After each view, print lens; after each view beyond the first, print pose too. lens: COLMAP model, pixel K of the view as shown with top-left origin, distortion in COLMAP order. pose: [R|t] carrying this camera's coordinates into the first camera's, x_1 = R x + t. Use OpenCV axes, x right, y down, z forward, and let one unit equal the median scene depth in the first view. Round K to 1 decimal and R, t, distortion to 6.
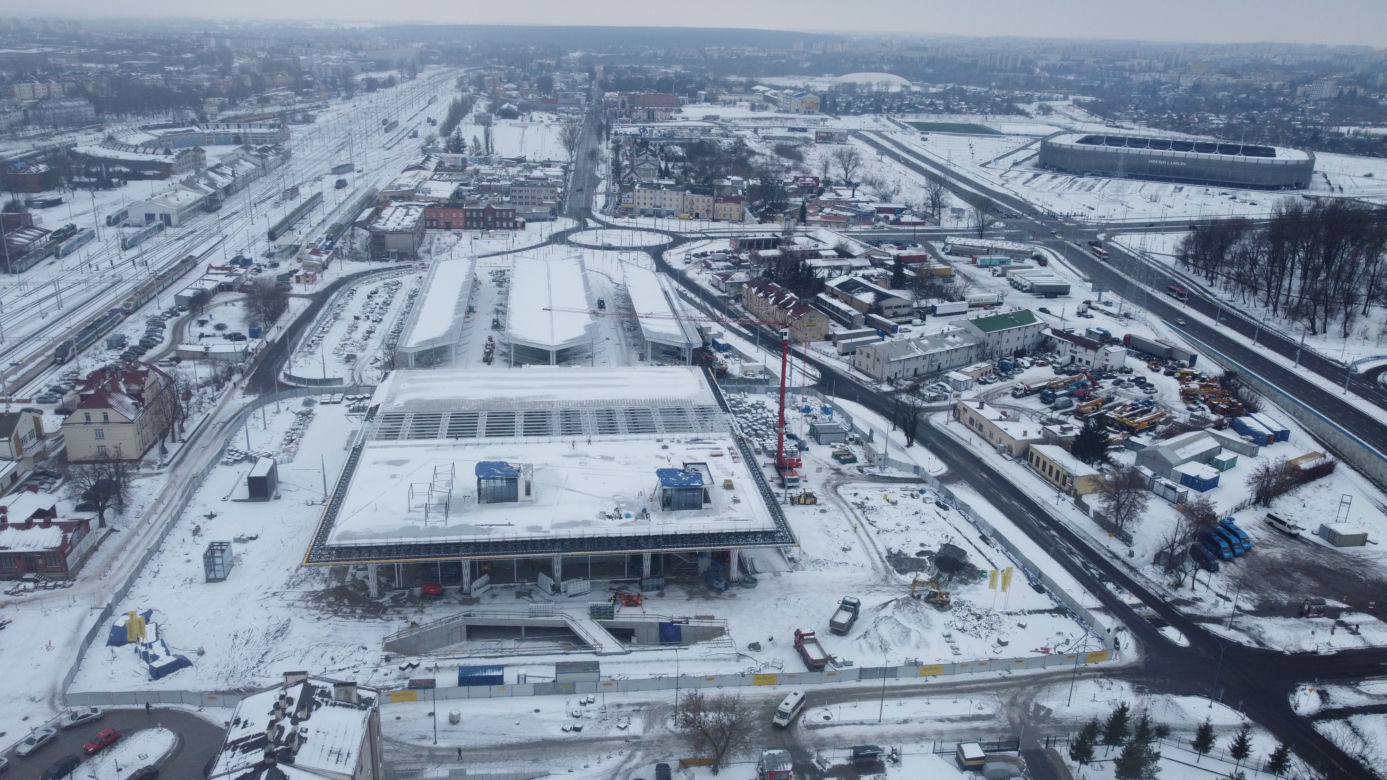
lens RADIAL K [[1047.4, 0, 688.7], [0, 1047.4, 387.0], [0, 0, 1]] dist [0.001177, -0.009885]
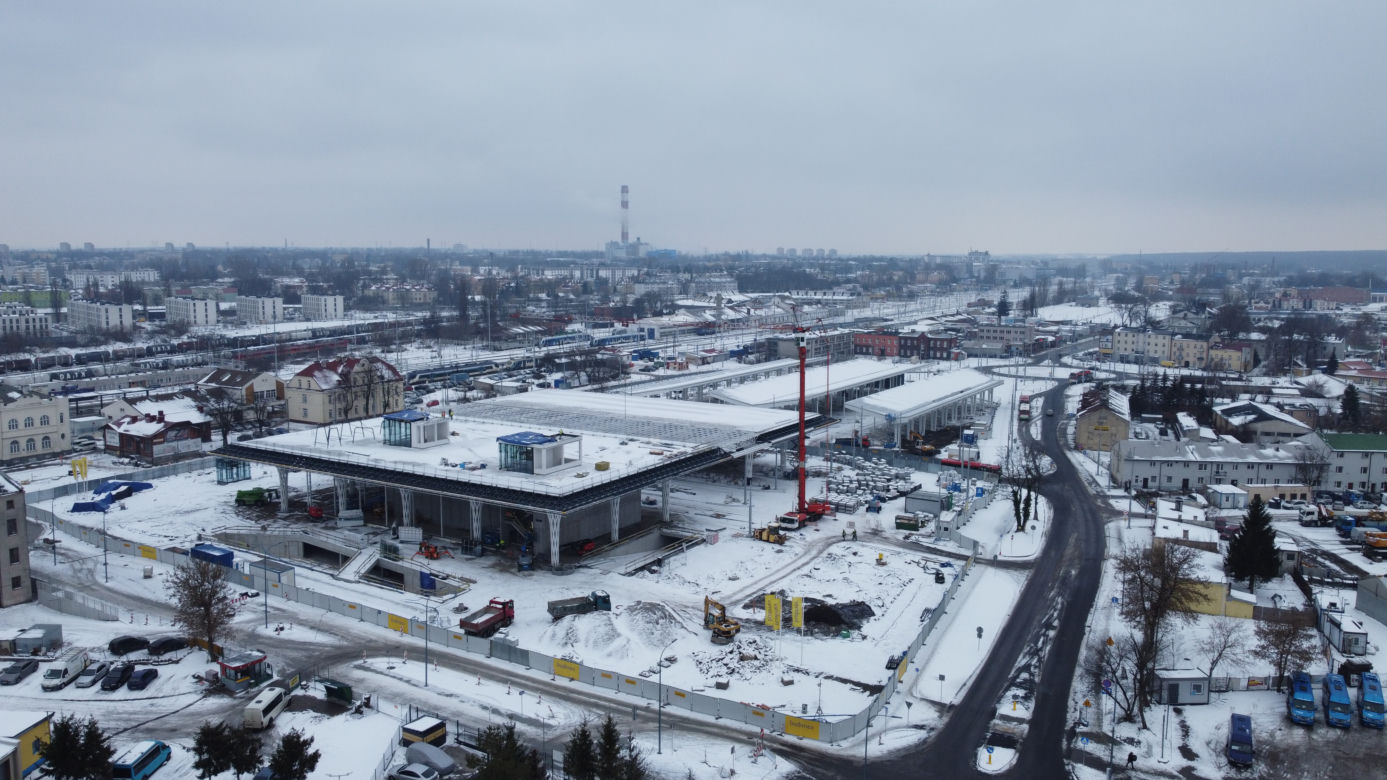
lens RADIAL K [[1047.4, 0, 688.7], [0, 1047.4, 387.0], [0, 0, 1]] dist [0.001177, -0.009885]
pose [[0.773984, 0.056313, -0.630696, 0.247768], [-0.191009, 0.970403, -0.147759, 0.056394], [0.603709, 0.234832, 0.761833, 0.147599]]
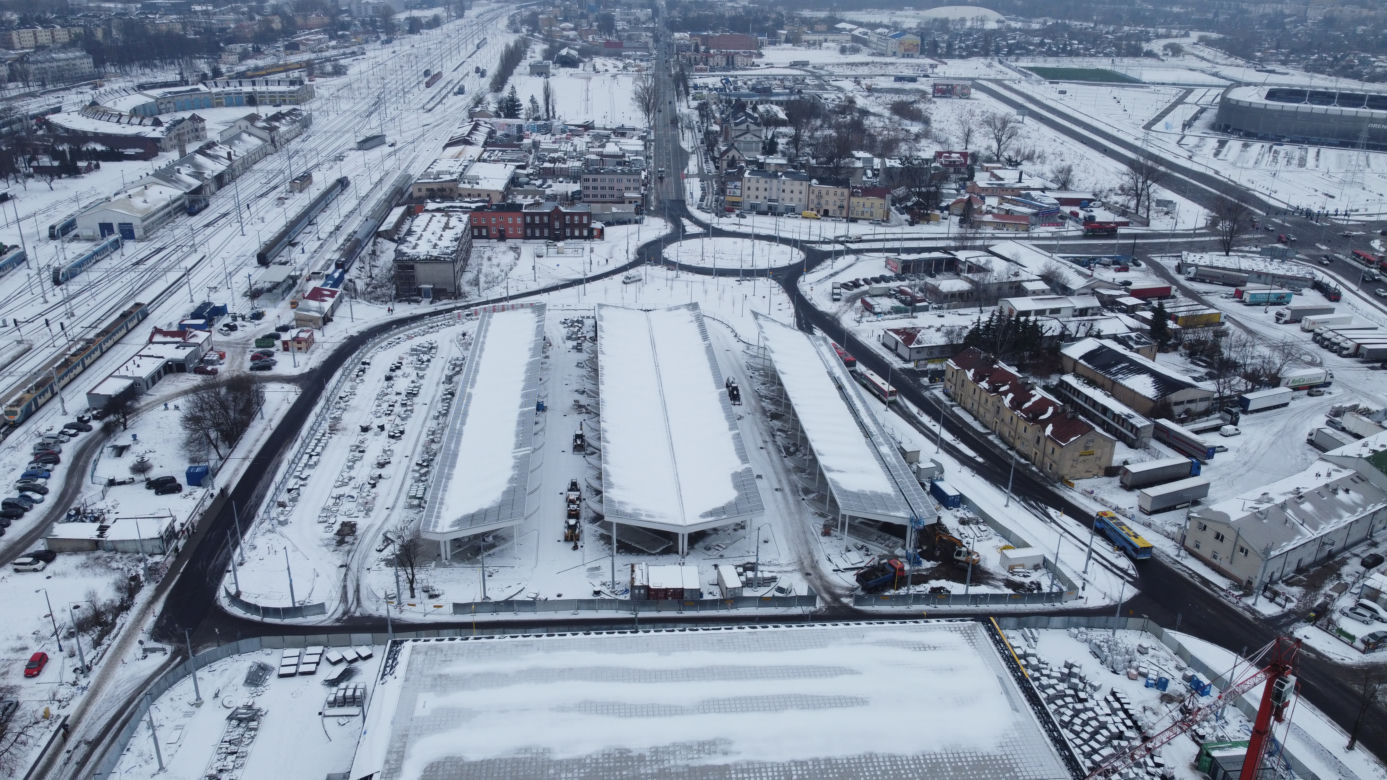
lens RADIAL K [[1047.4, 0, 688.7], [0, 1047.4, 387.0], [0, 0, 1]] dist [0.001177, -0.009885]
pose [[0.998891, 0.010152, -0.045981, -0.060521], [-0.007388, 0.998177, 0.059894, -0.090128], [0.046506, -0.059488, 0.997145, 0.251717]]
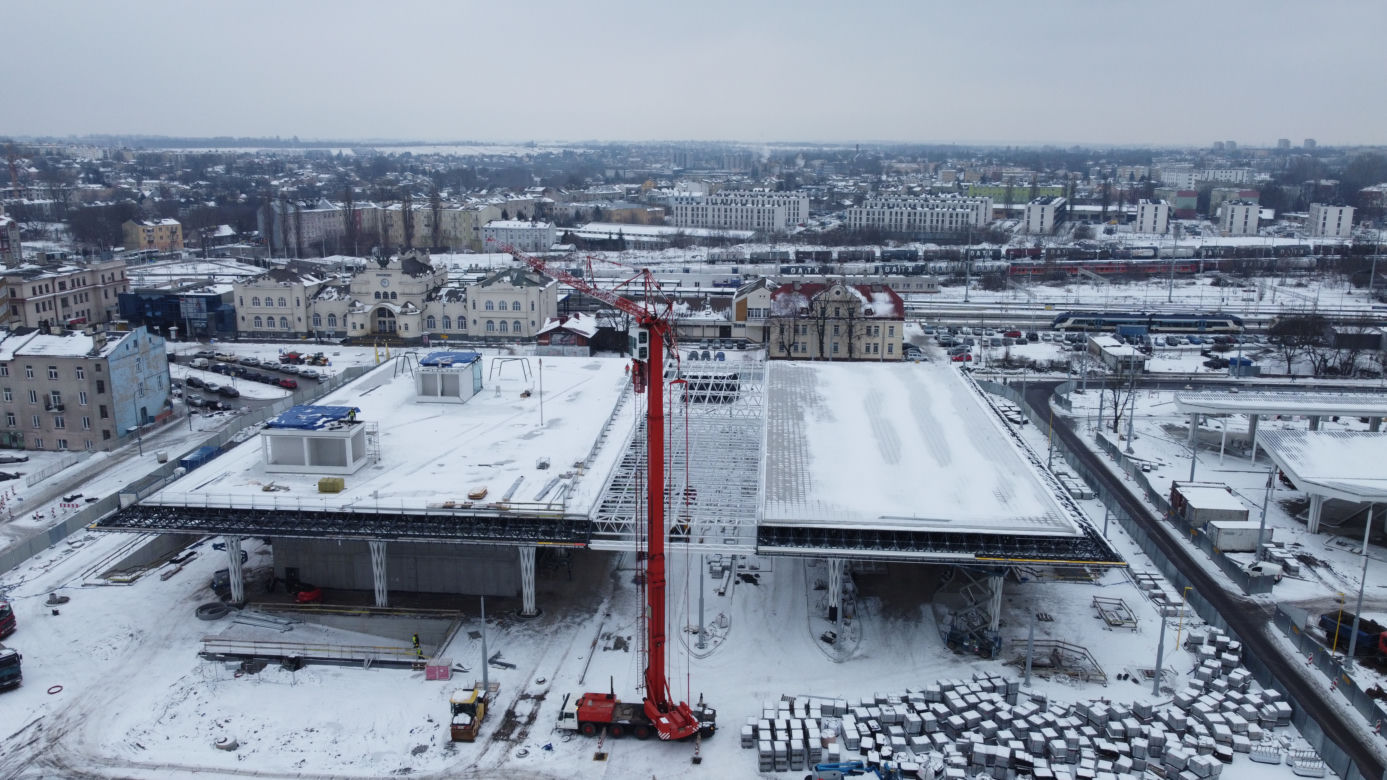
lens RADIAL K [[1047.4, 0, 688.7], [0, 1047.4, 387.0], [0, 0, 1]] dist [0.001177, -0.009885]
pose [[-0.218996, 0.192413, -0.956566, 0.200653], [-0.328847, 0.908452, 0.258021, -0.061181], [0.918640, 0.371069, -0.135673, 0.482643]]
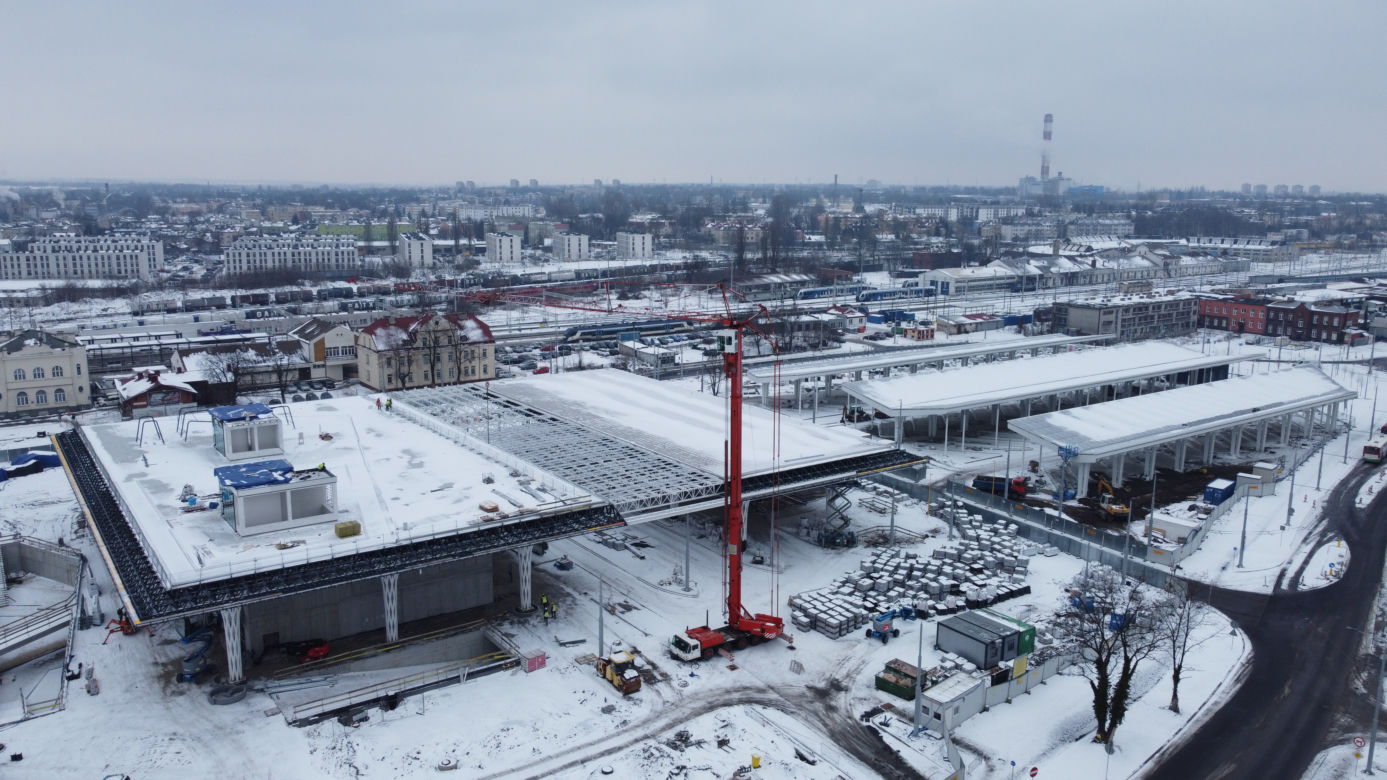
lens RADIAL K [[1047.4, 0, 688.7], [0, 1047.4, 387.0], [0, 0, 1]] dist [0.001177, -0.009885]
pose [[0.456918, 0.142179, -0.878072, 0.230341], [-0.284315, 0.958703, 0.007287, -0.012492], [0.842847, 0.246320, 0.478472, 0.342902]]
